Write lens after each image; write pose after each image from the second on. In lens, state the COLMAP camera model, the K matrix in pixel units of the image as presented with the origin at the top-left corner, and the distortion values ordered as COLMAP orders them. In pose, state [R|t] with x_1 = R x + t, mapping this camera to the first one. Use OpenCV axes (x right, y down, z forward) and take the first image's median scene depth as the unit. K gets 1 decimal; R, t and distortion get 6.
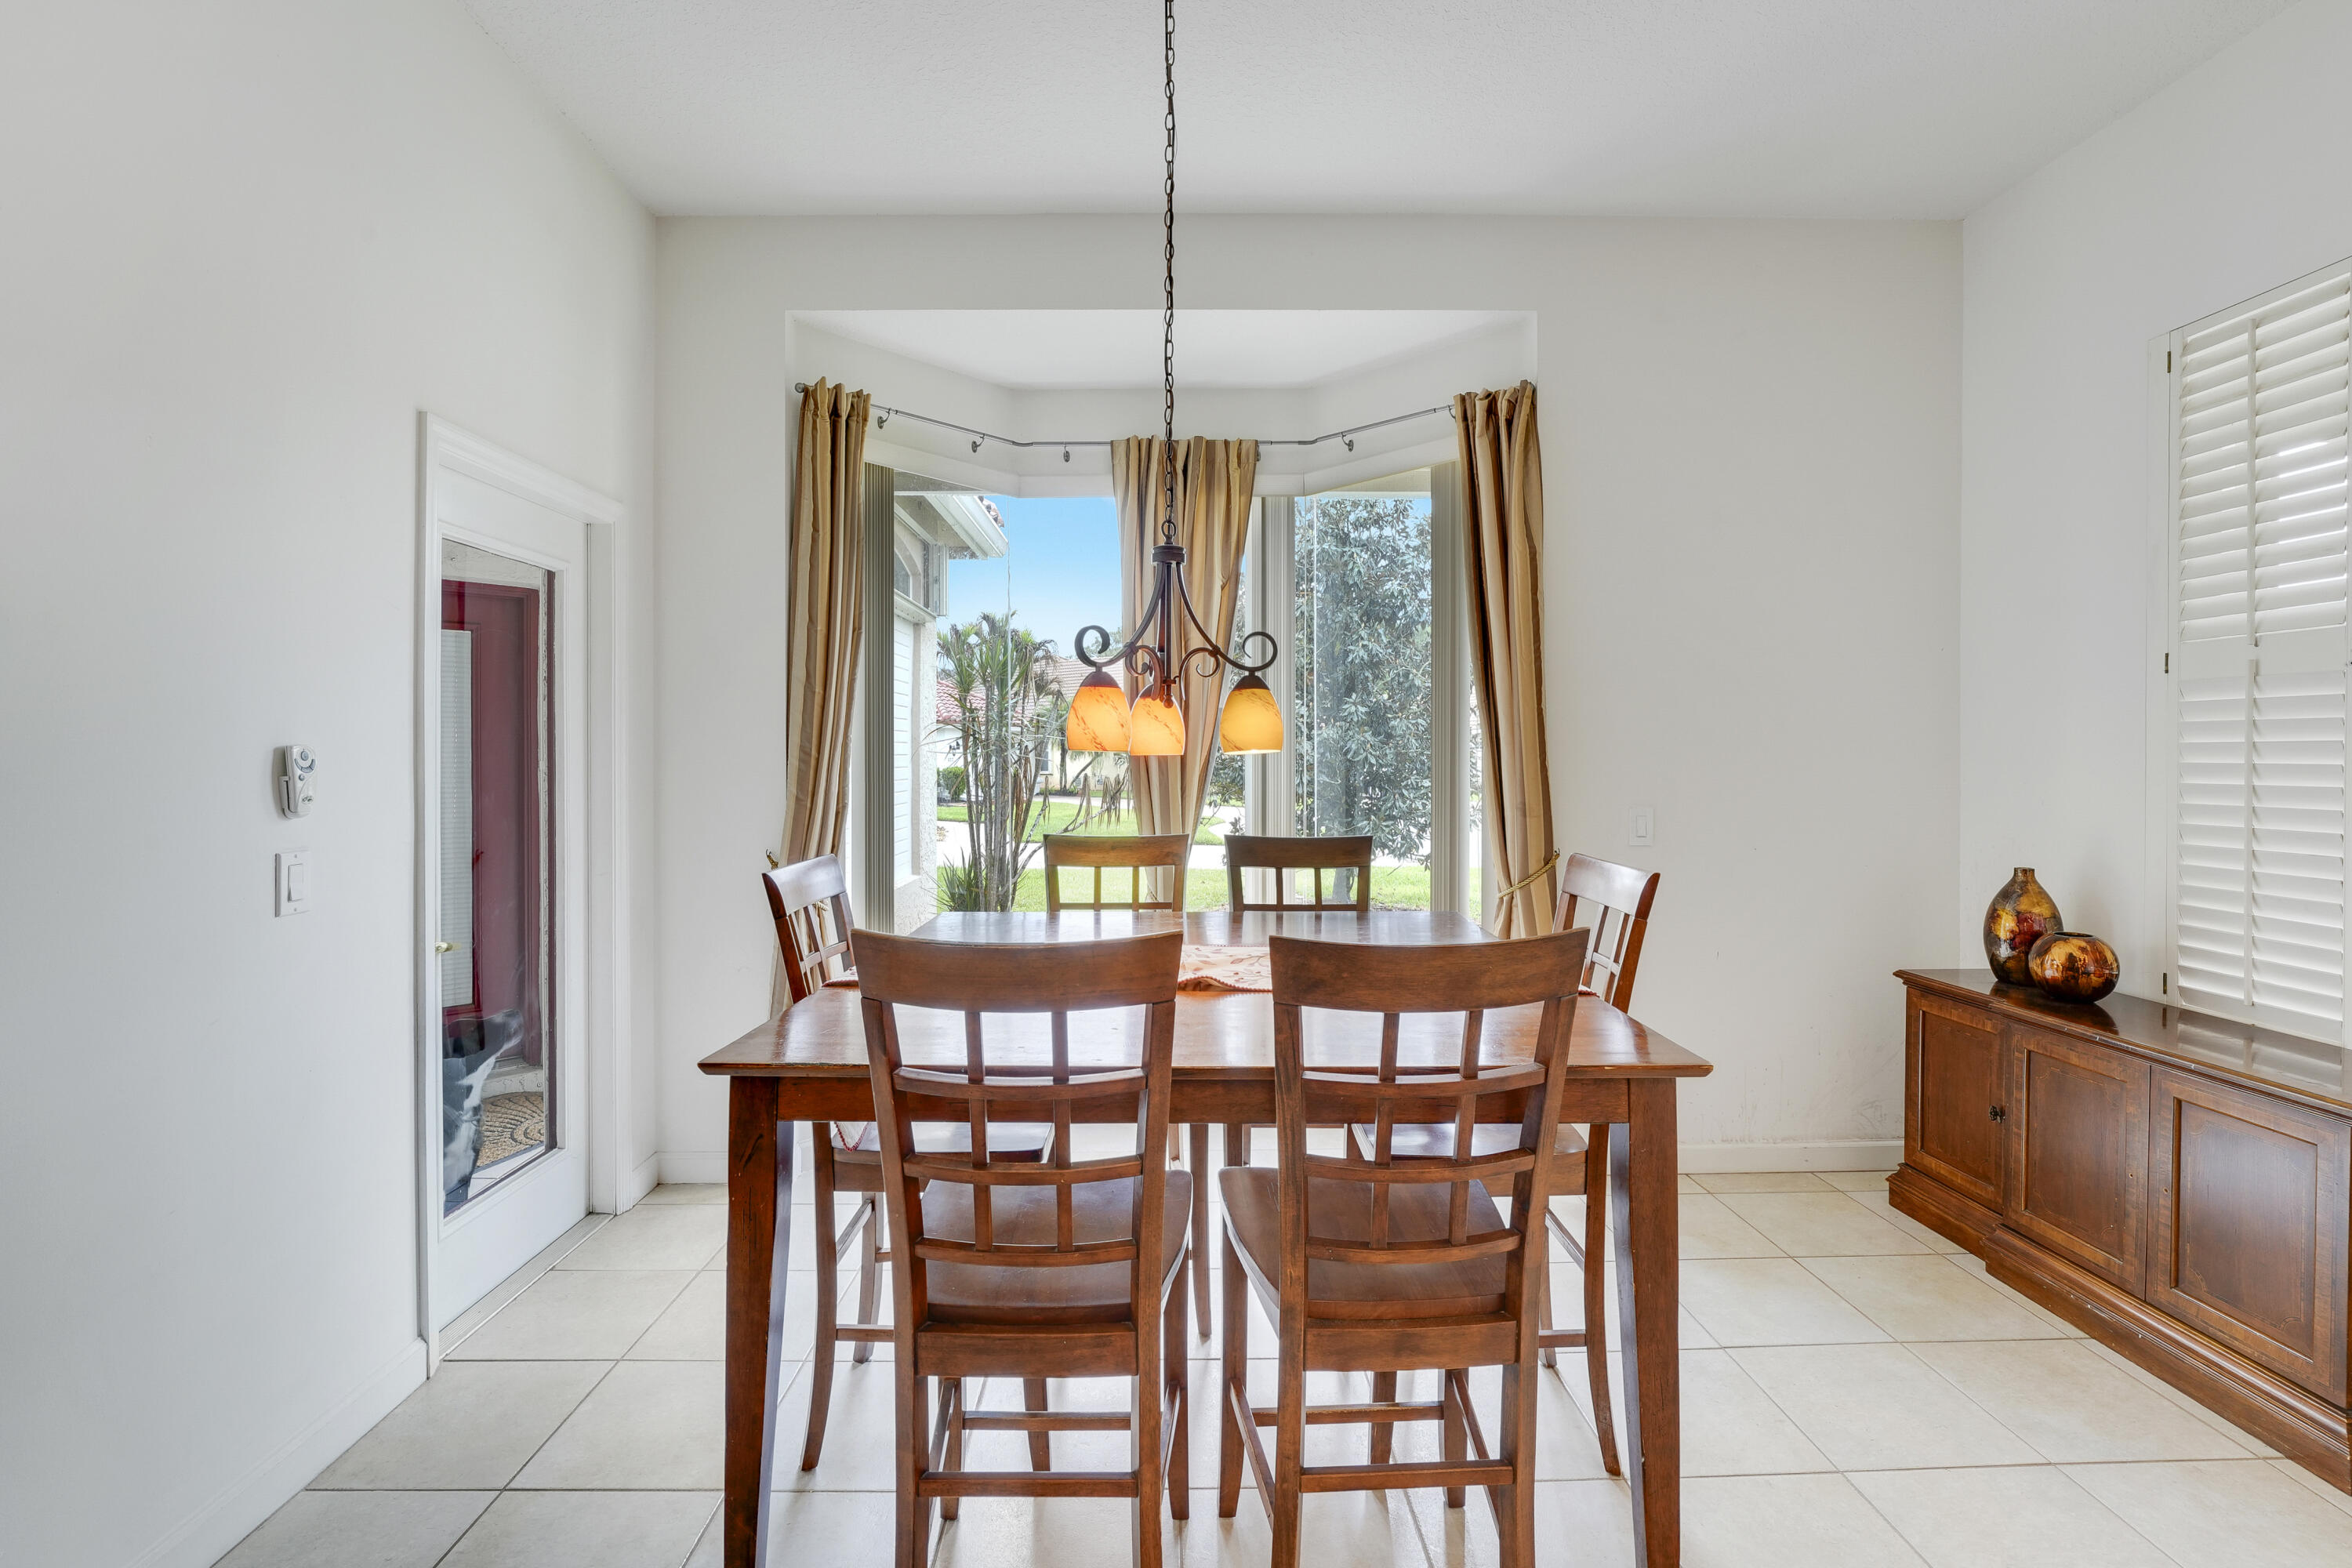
lens RADIAL K [[1039.3, 0, 1176.0], [0, 1039.3, 784.0], [0, 0, 1]] dist [-0.015405, 0.000255]
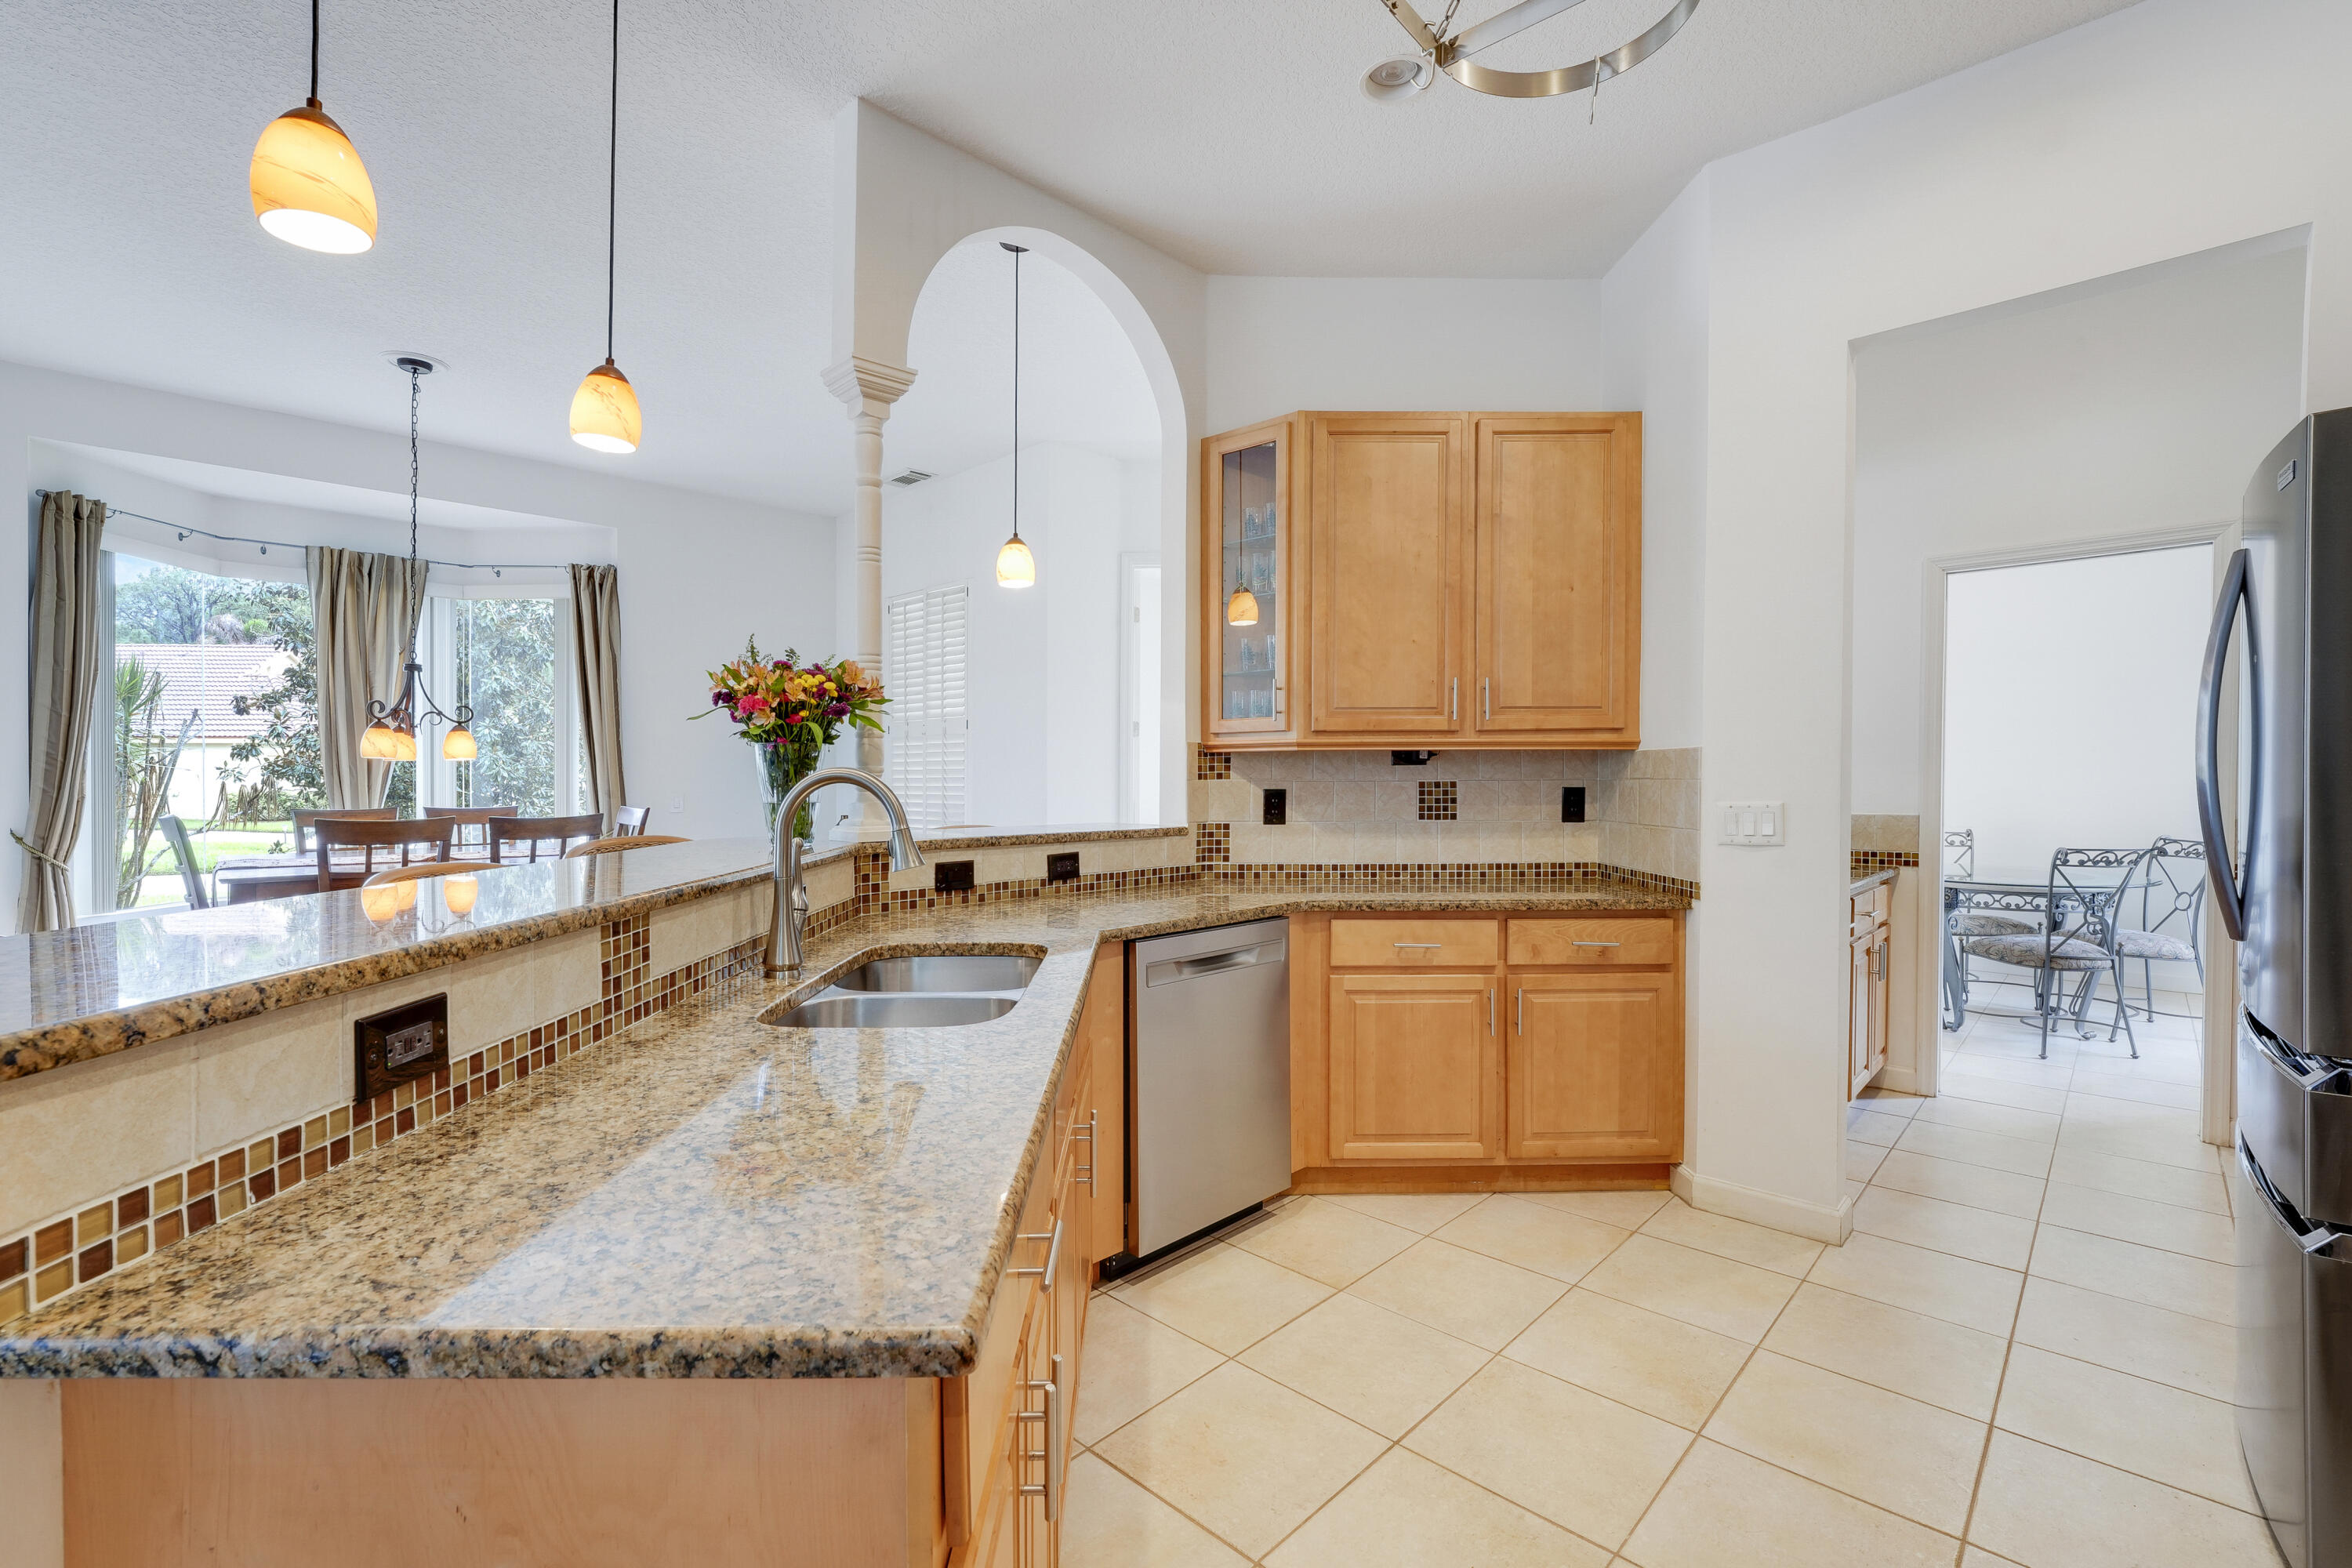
lens RADIAL K [[1039.3, 0, 1176.0], [0, 1039.3, 784.0], [0, 0, 1]] dist [-0.015405, 0.000255]
pose [[0.715255, 0.001230, 0.698862, -0.198006], [0.014371, 0.999761, -0.016469, 0.042194], [-0.698715, 0.021823, 0.715067, -0.873675]]
